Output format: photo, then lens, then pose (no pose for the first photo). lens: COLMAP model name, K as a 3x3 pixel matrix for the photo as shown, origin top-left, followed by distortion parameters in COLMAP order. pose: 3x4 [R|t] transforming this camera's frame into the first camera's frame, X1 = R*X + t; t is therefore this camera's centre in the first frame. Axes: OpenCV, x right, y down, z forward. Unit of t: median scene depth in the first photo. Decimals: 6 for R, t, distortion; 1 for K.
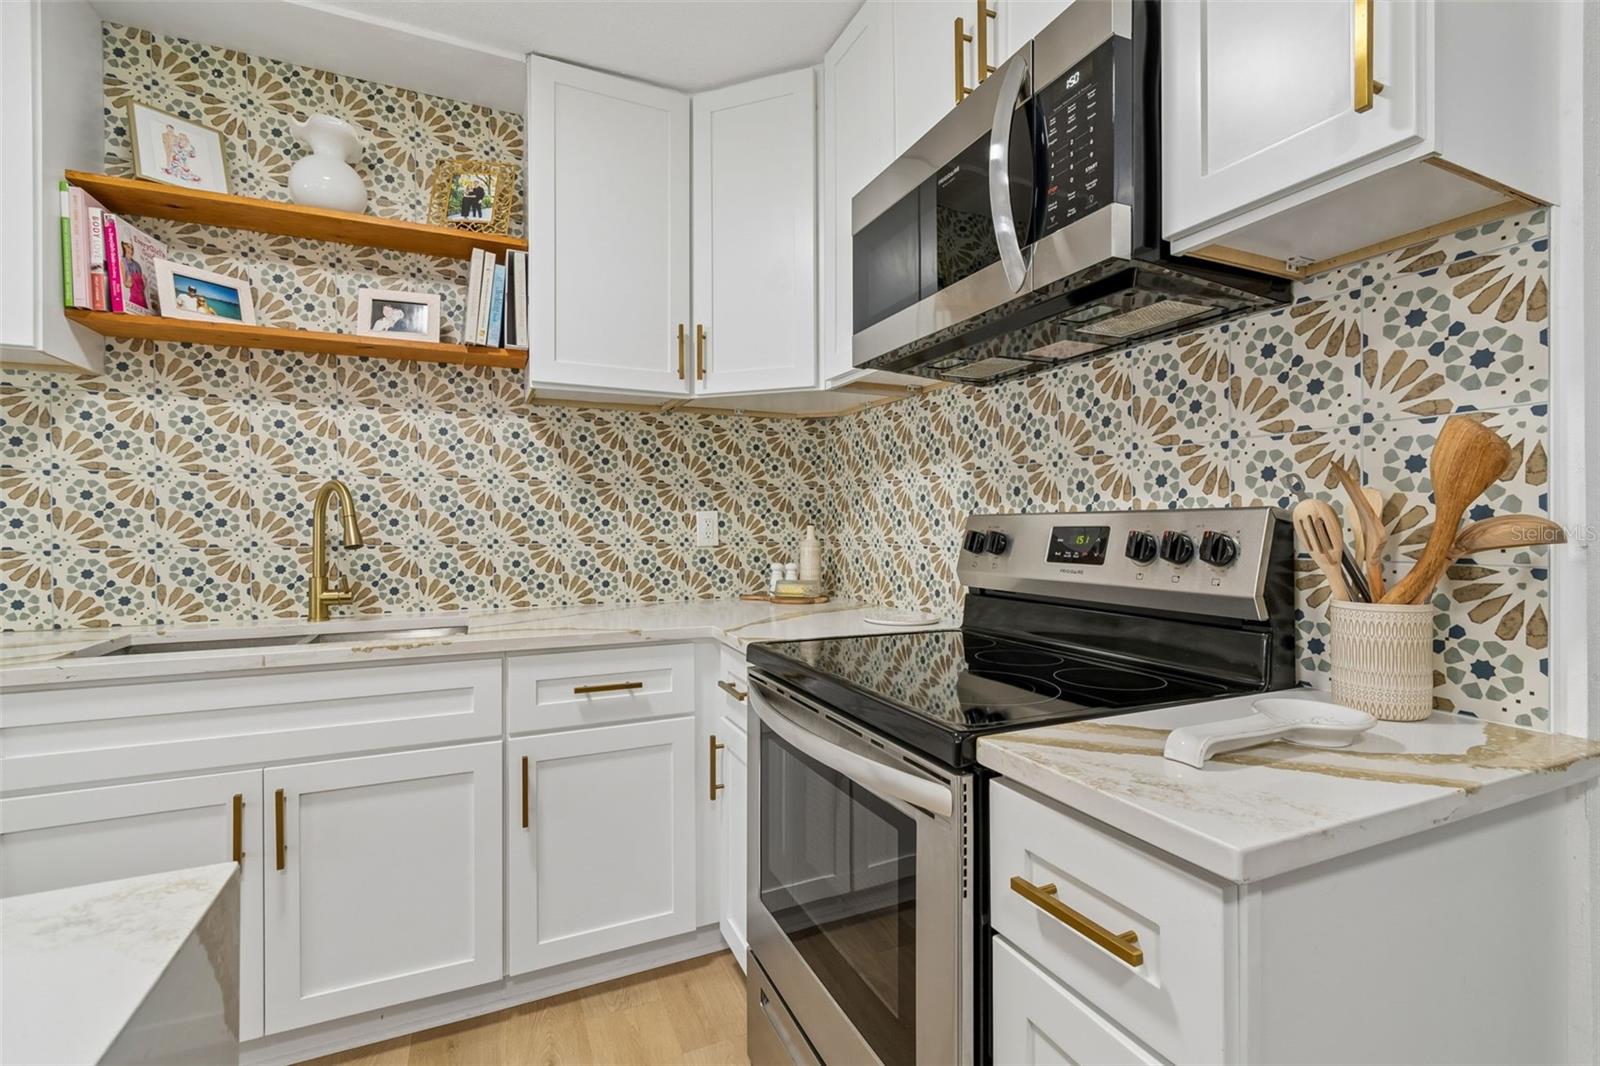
lens RADIAL K [[709.1, 0, 803.0], [0, 709.1, 523.7], [0, 0, 1]] dist [0.001329, -0.000431]
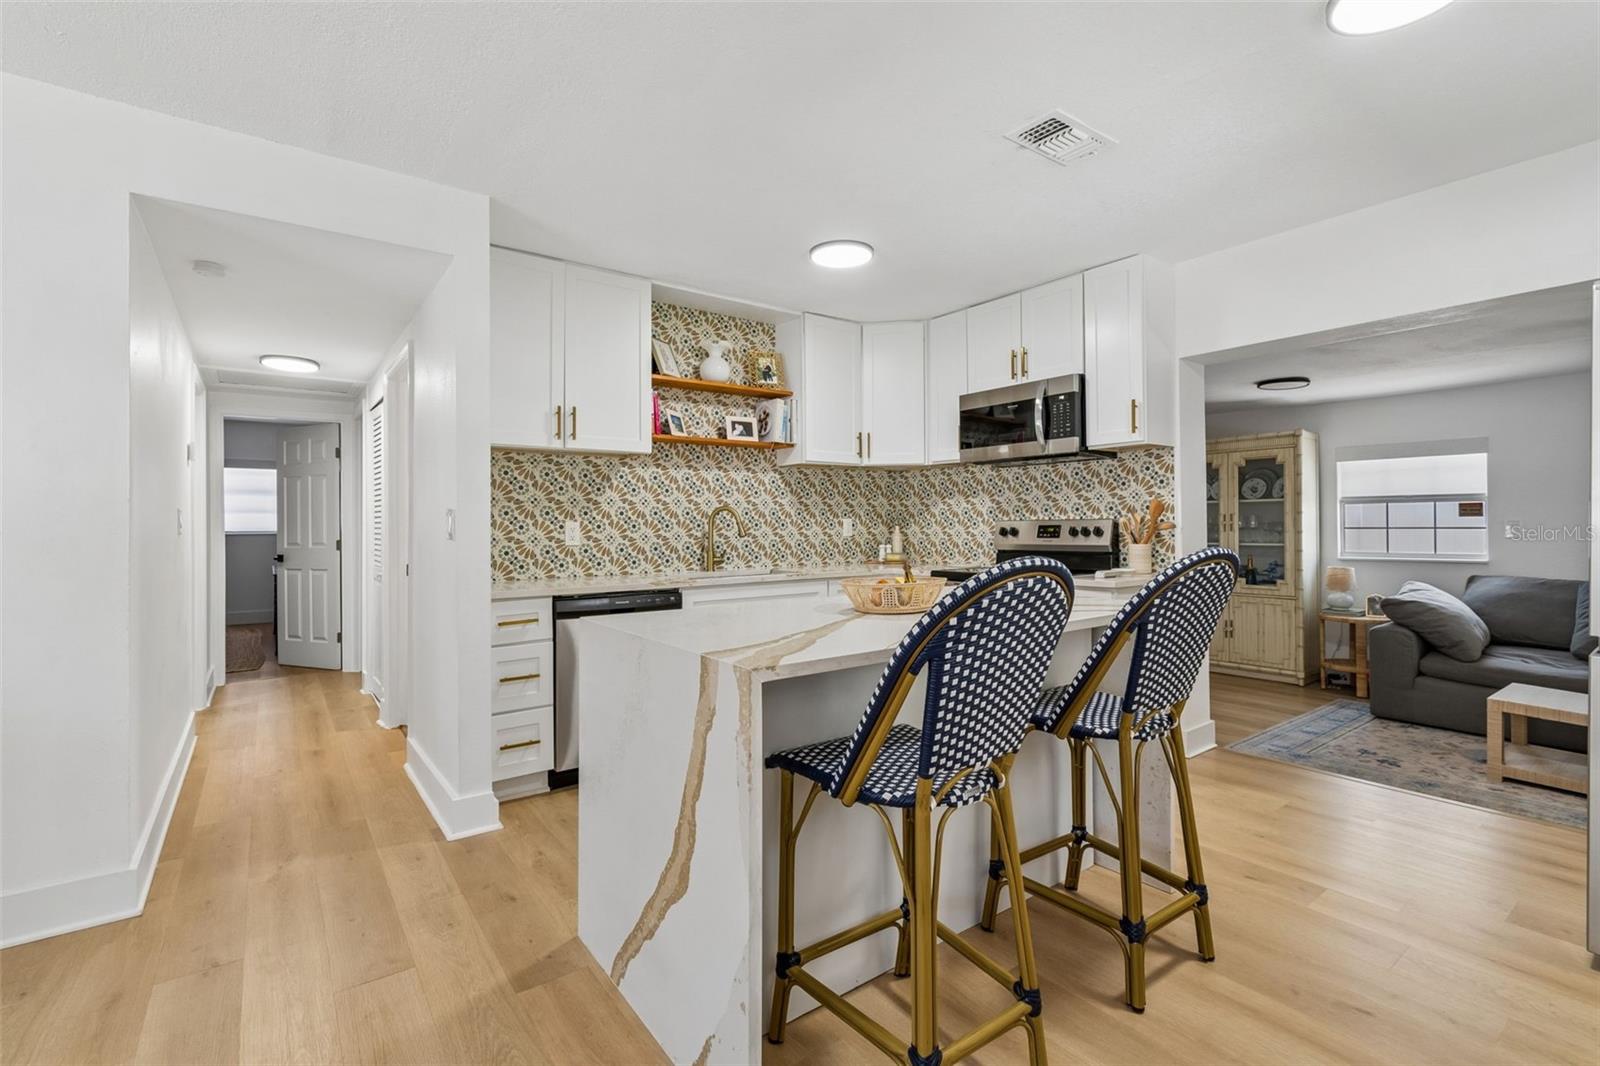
lens RADIAL K [[718.7, 0, 795.8], [0, 718.7, 517.5], [0, 0, 1]] dist [0.001024, -0.000047]
pose [[0.978156, -0.003932, 0.207834, -0.905875], [0.006036, 0.999937, -0.009493, -0.003599], [-0.207784, 0.010540, 0.978118, -1.207970]]
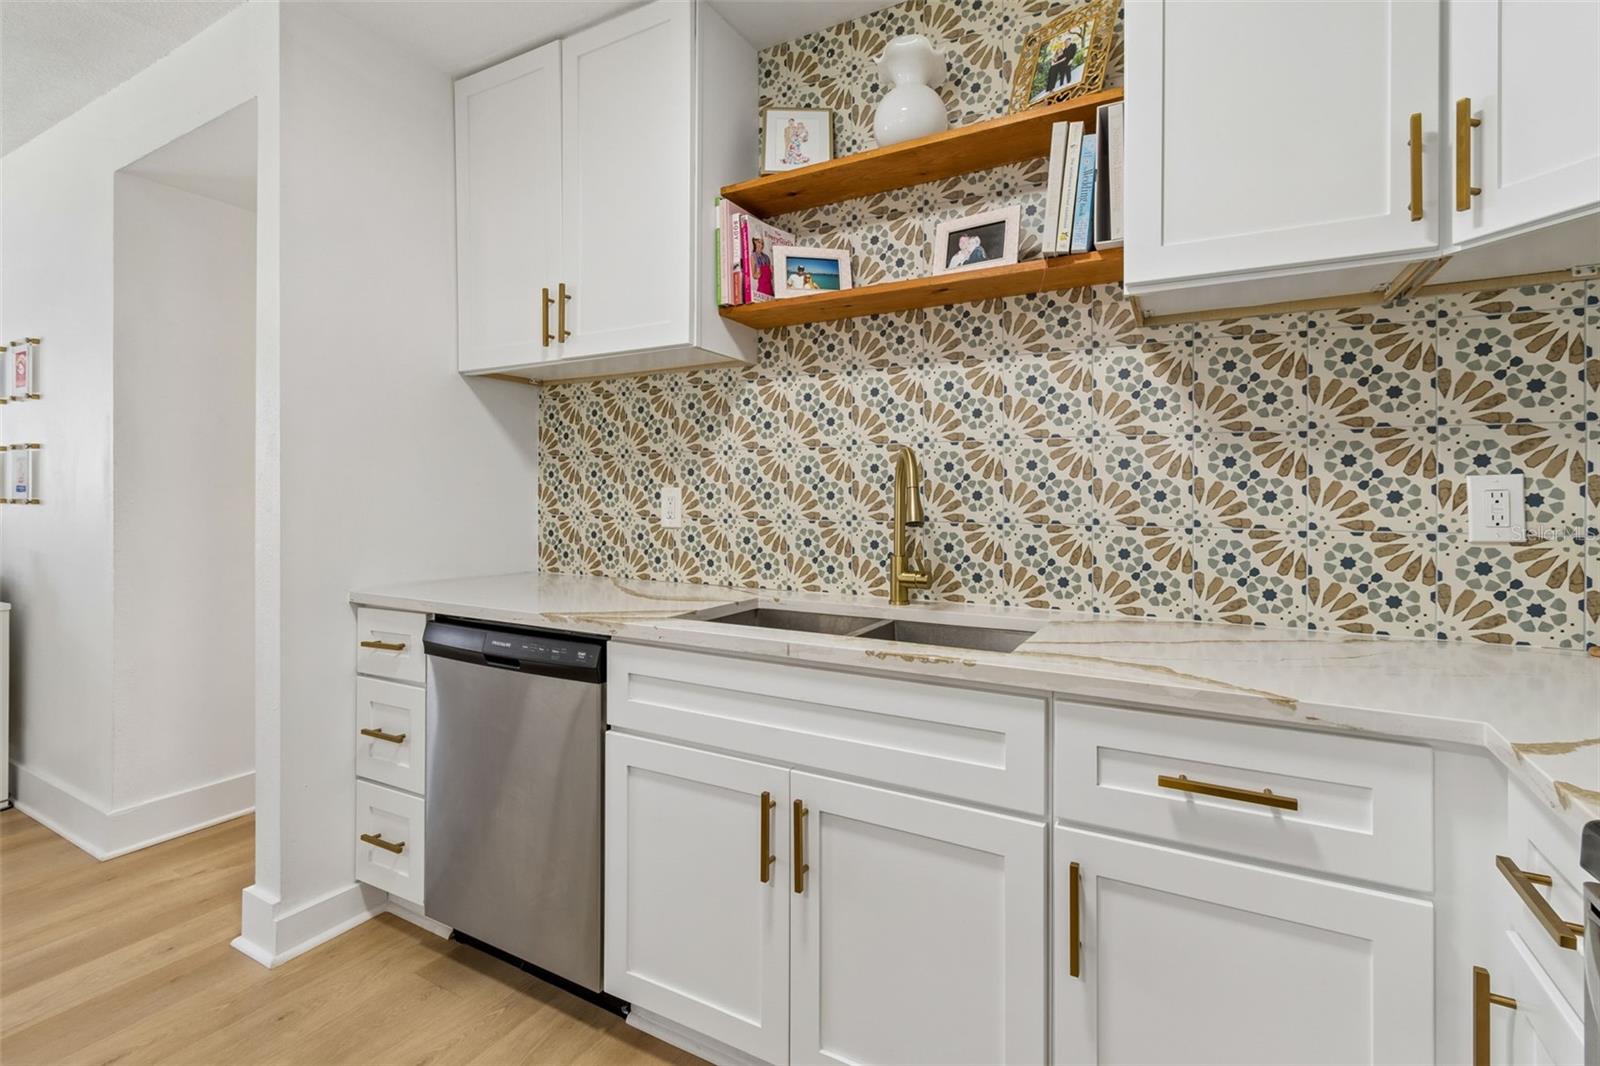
lens RADIAL K [[726.5, 0, 803.8], [0, 726.5, 496.5], [0, 0, 1]] dist [0.002572, 0.000133]
pose [[0.599624, 0.002616, -0.800277, -0.014602], [-0.003848, 0.999993, 0.000385, -0.000431], [0.800272, 0.002848, 0.599630, 0.354724]]
